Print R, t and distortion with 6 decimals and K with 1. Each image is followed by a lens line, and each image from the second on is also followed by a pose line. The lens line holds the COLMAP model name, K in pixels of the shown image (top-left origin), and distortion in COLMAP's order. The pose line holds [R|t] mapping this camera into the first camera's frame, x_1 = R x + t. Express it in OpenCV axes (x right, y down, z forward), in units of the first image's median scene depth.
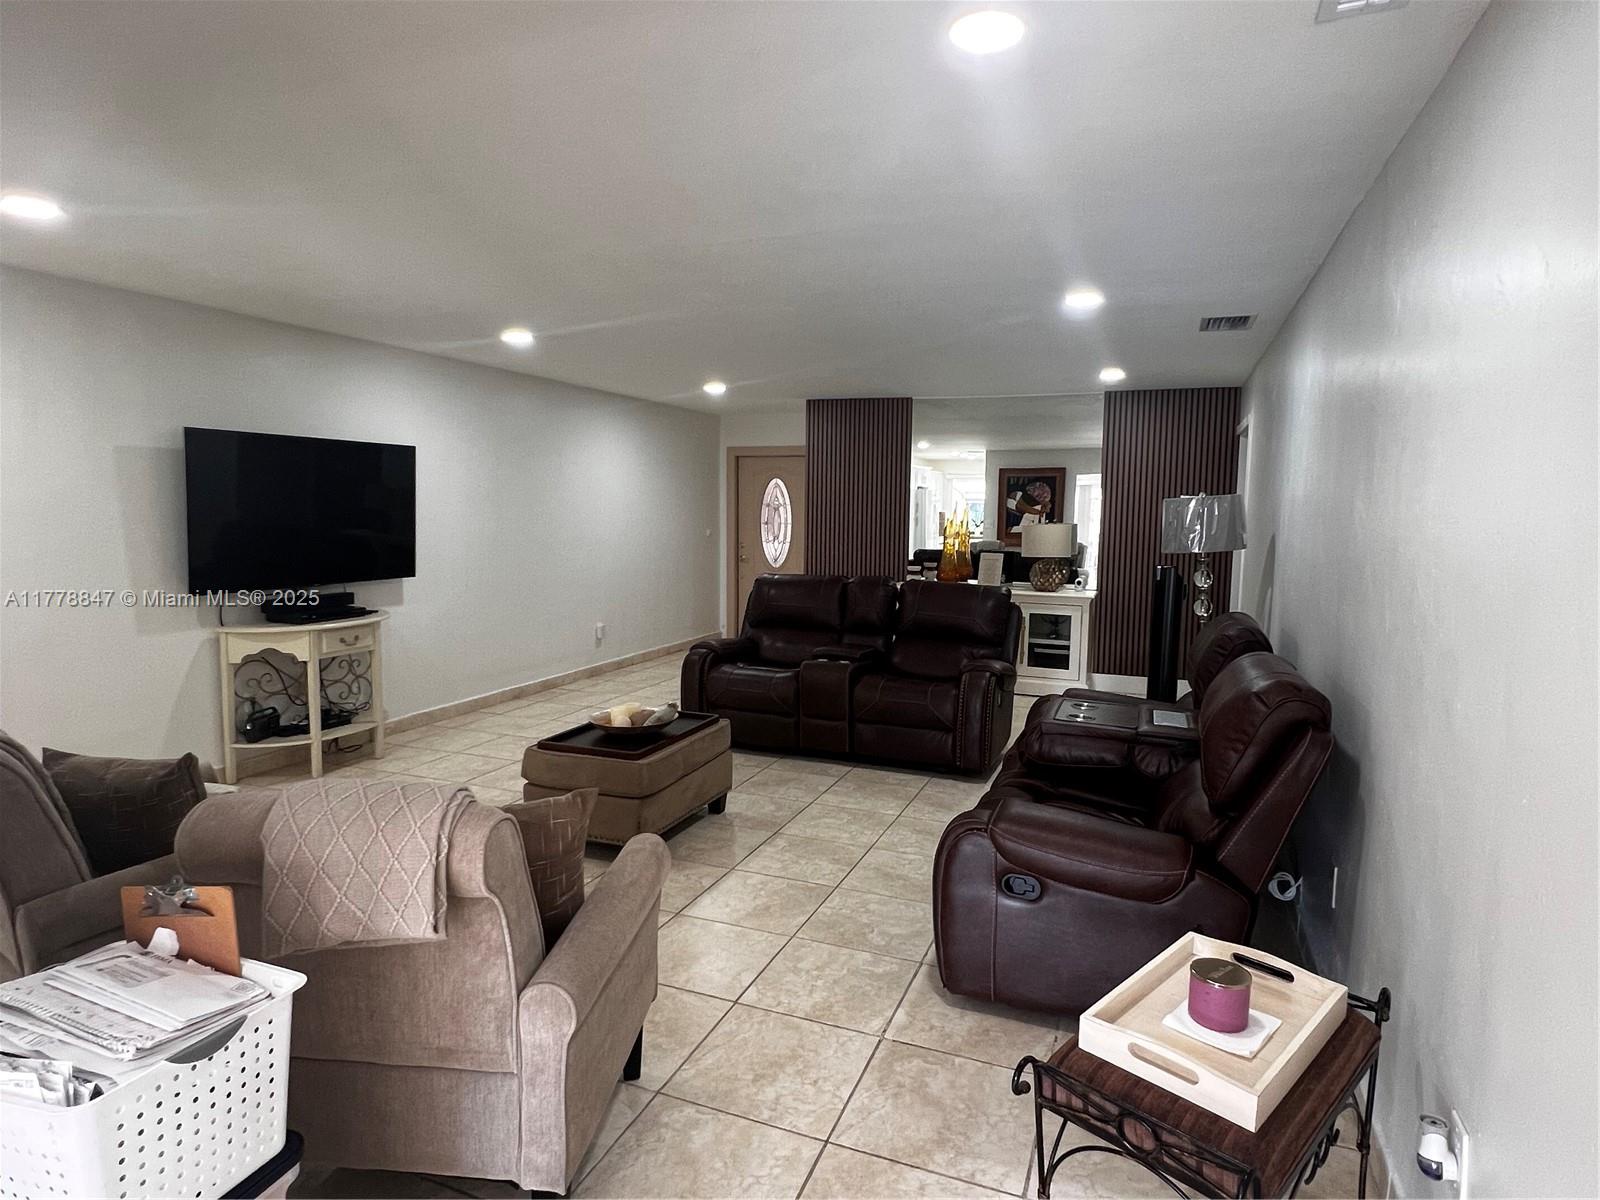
lens RADIAL K [[895.8, 0, 800.0], [0, 895.8, 600.0], [0, 0, 1]] dist [-0.016652, 0.000297]
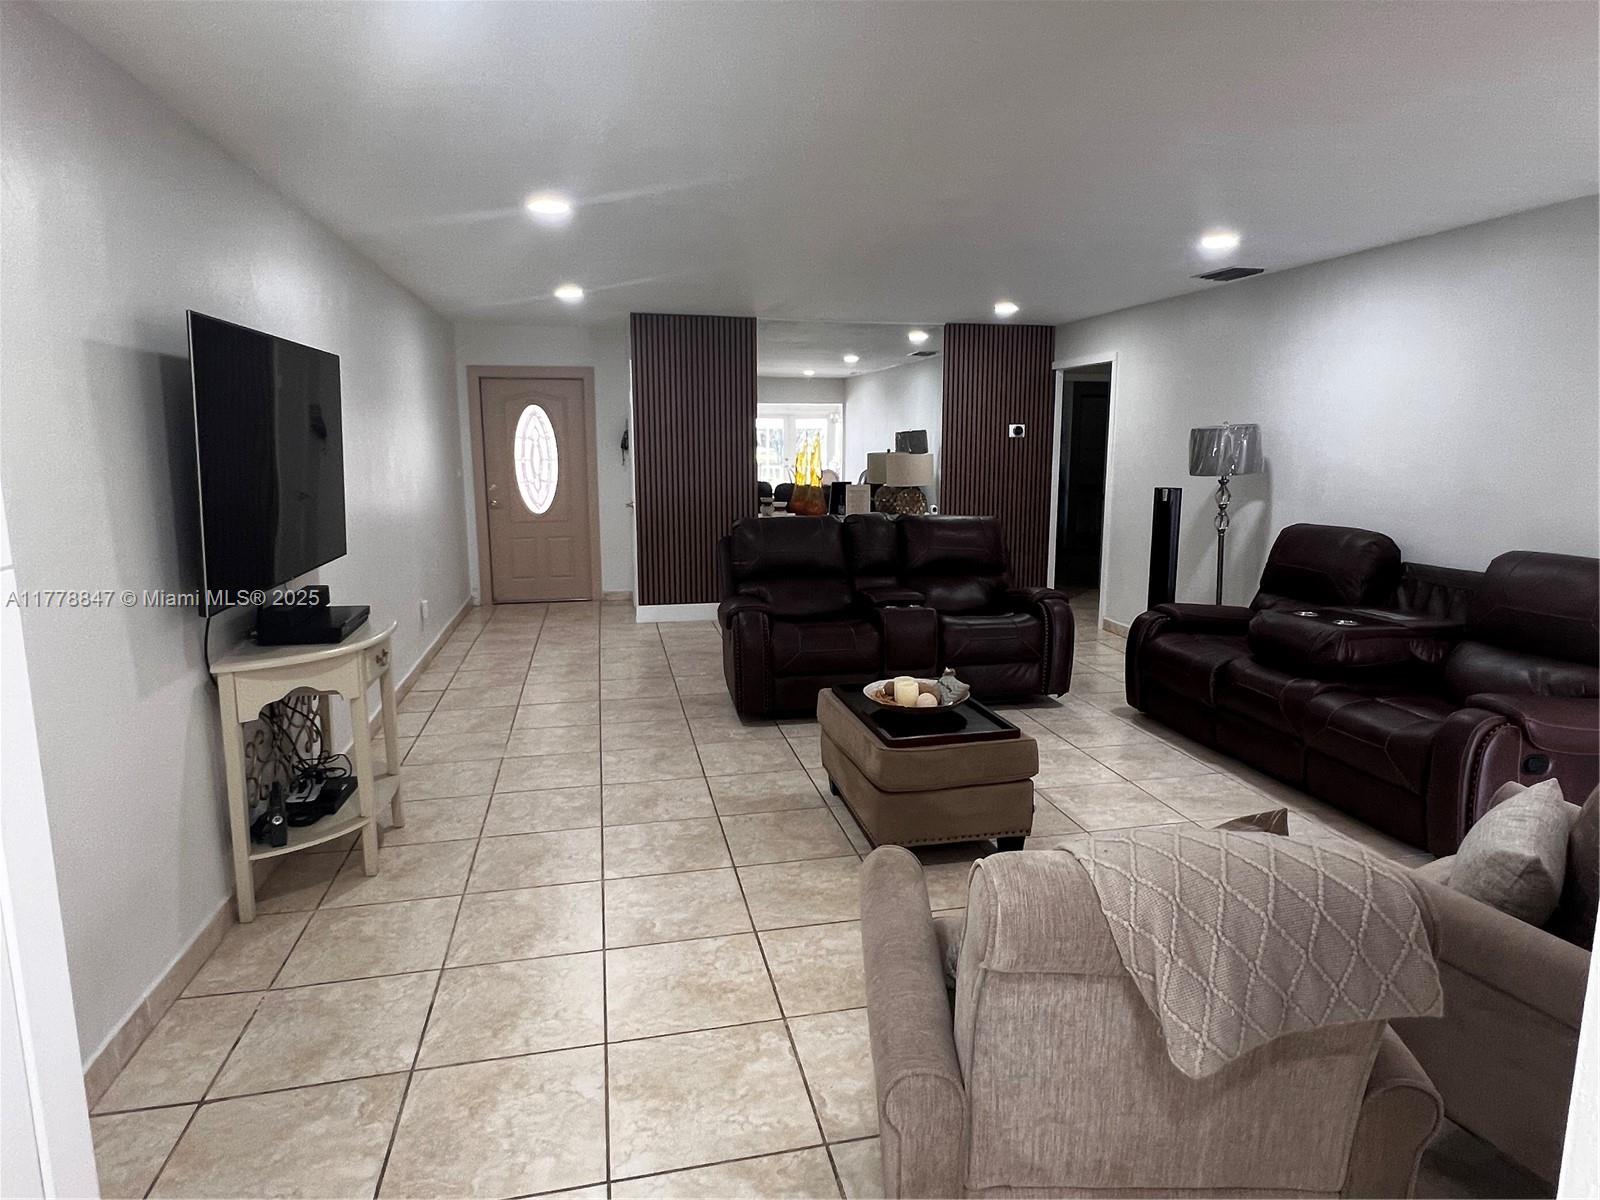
lens RADIAL K [[933.2, 0, 800.0], [0, 933.2, 600.0], [0, 0, 1]] dist [0.005328, 0.000873]
pose [[0.827631, -0.107977, 0.550788, -0.406812], [0.067212, 0.993326, 0.093738, -0.026435], [-0.557234, -0.040561, 0.829364, 0.173340]]
